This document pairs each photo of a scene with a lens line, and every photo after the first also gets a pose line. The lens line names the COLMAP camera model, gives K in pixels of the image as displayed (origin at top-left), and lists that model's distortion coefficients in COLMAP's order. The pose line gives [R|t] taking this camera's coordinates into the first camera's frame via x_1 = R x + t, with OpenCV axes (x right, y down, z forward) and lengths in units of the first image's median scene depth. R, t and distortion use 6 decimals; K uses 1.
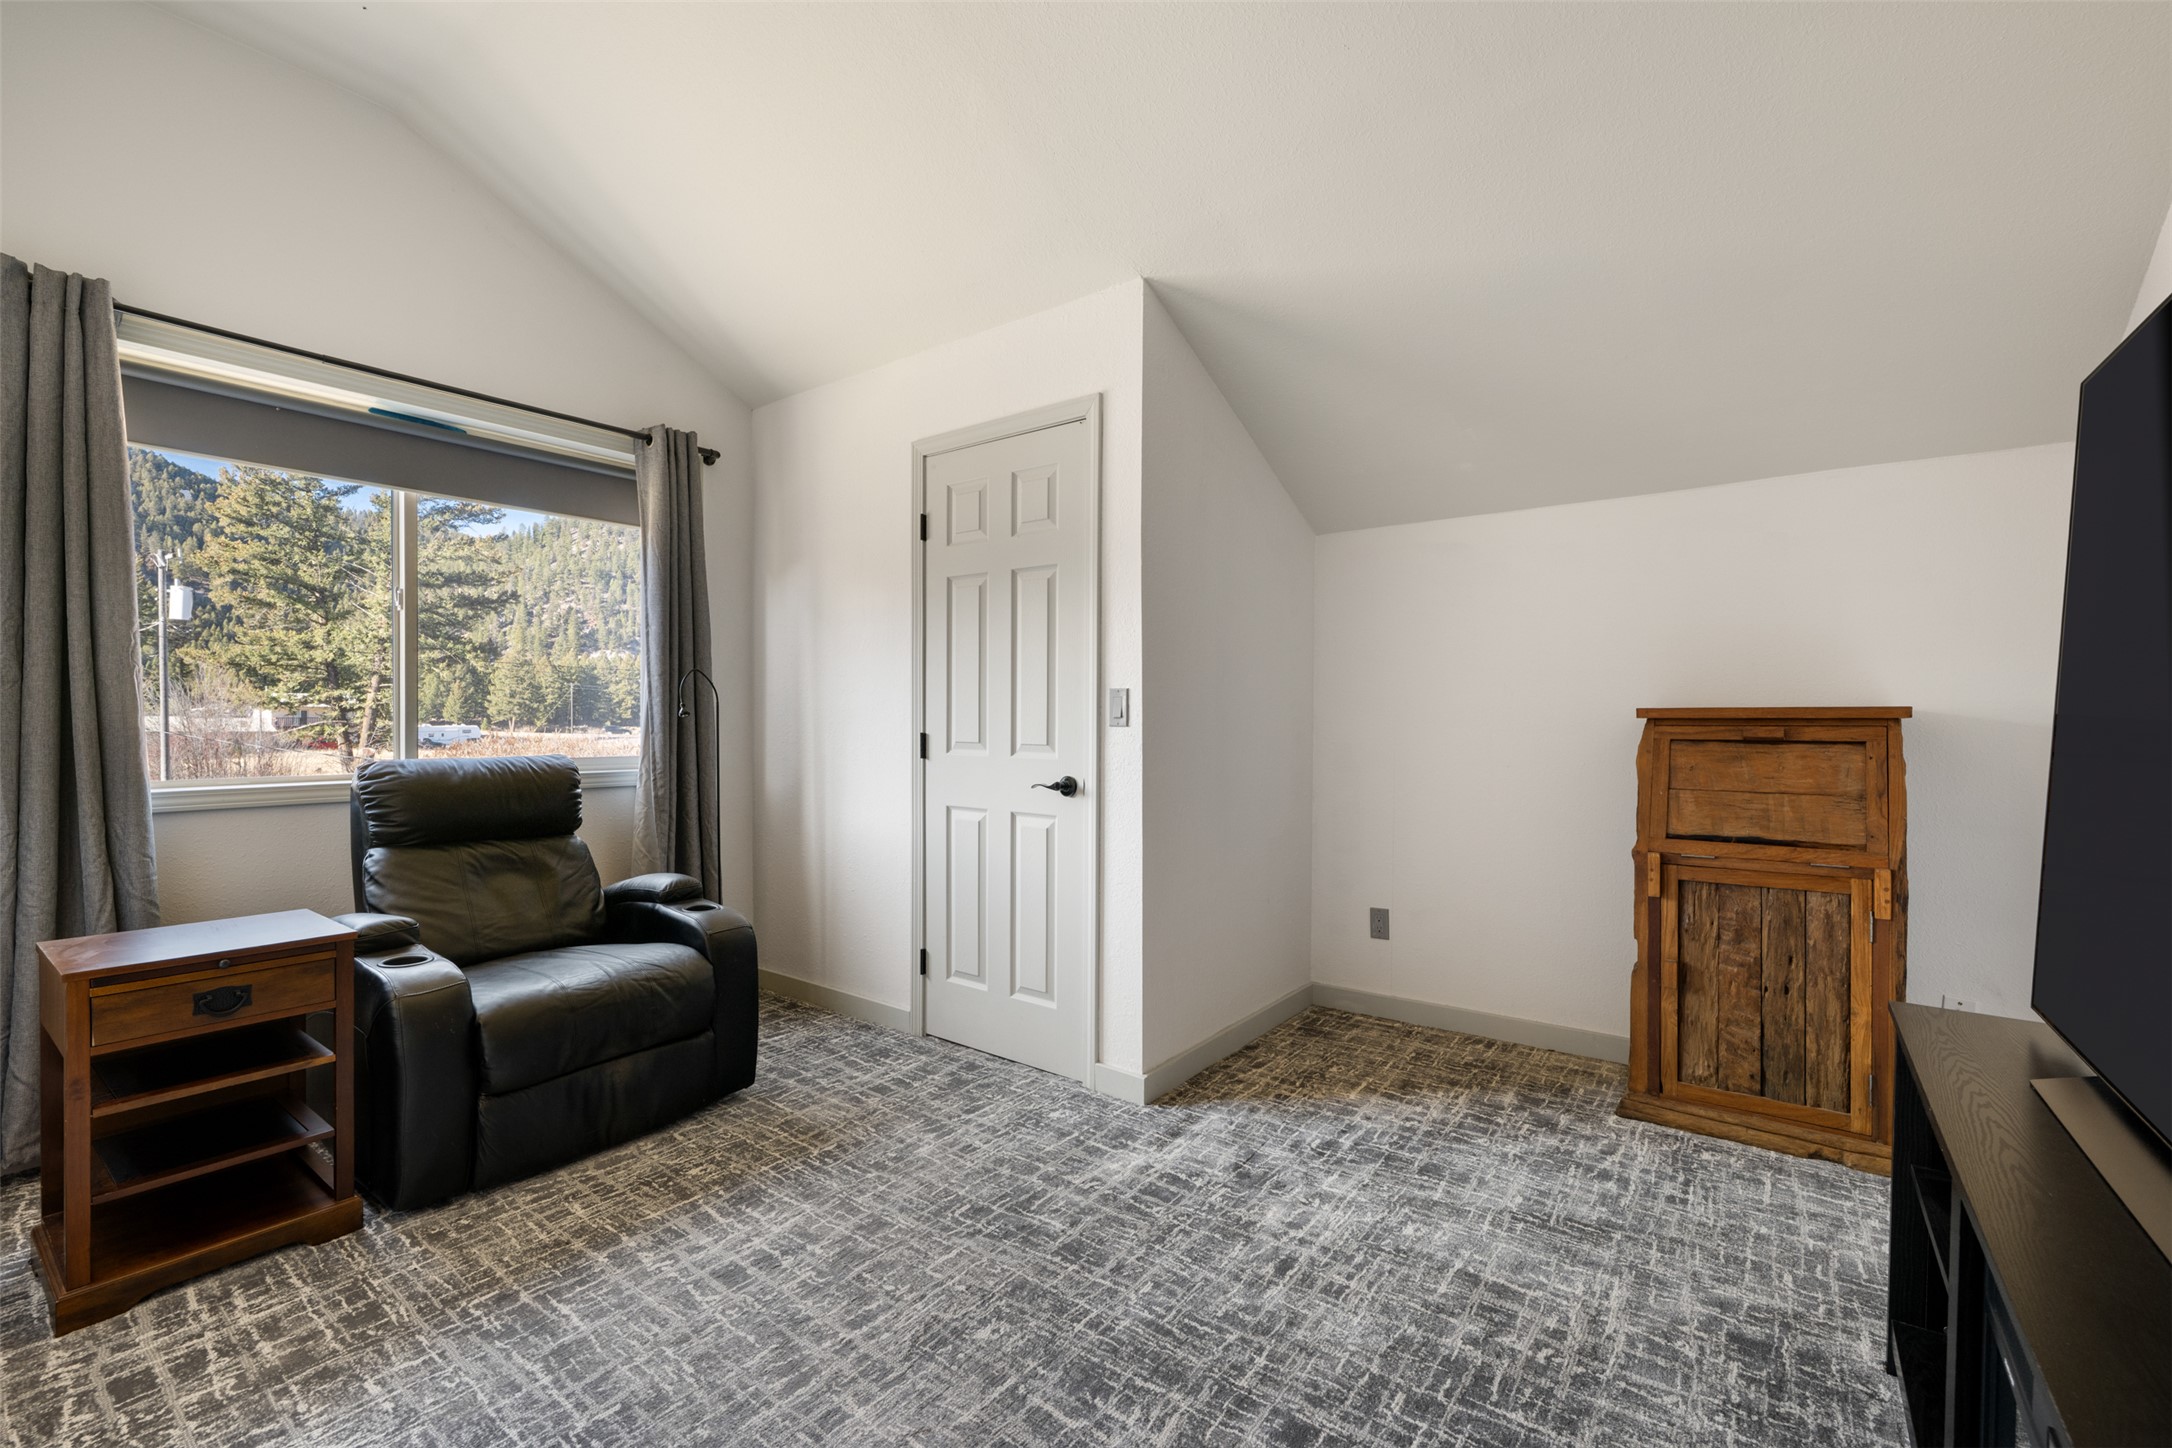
lens RADIAL K [[906.7, 0, 1089.7], [0, 906.7, 712.4], [0, 0, 1]] dist [0.002023, -0.001040]
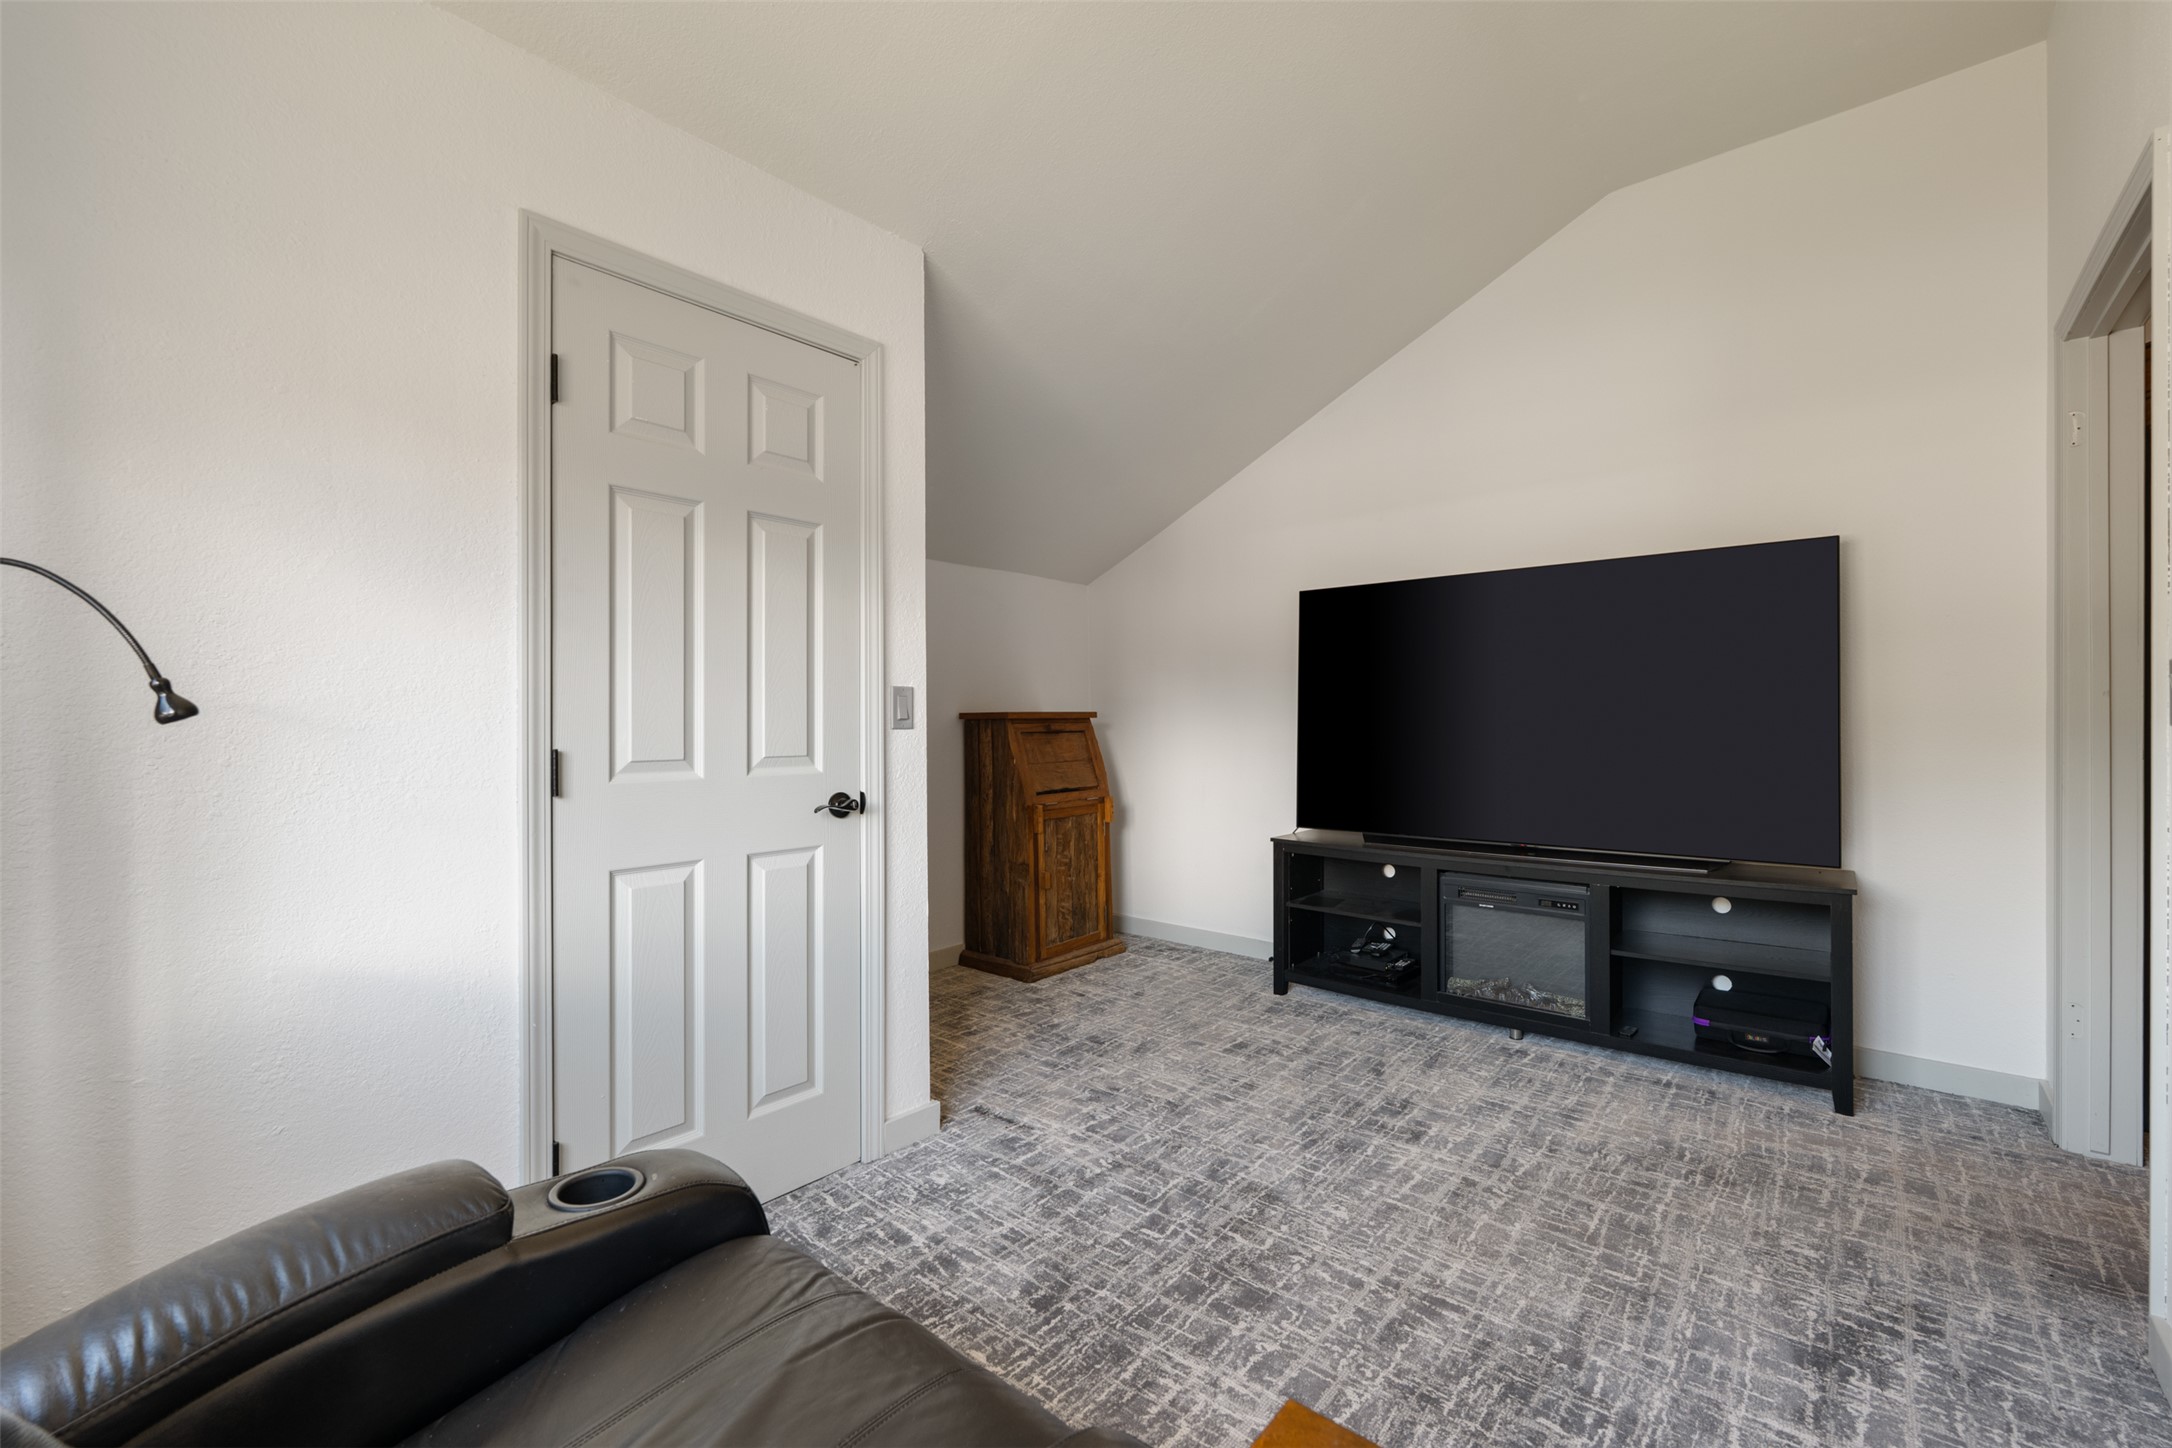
lens RADIAL K [[906.7, 0, 1092.4], [0, 906.7, 728.6], [0, 0, 1]] dist [0.002023, -0.001040]
pose [[0.054430, -0.009400, 0.998473, -0.957829], [0.018763, 0.999789, 0.008389, 0.012551], [-0.998341, 0.018278, 0.054594, 0.857859]]
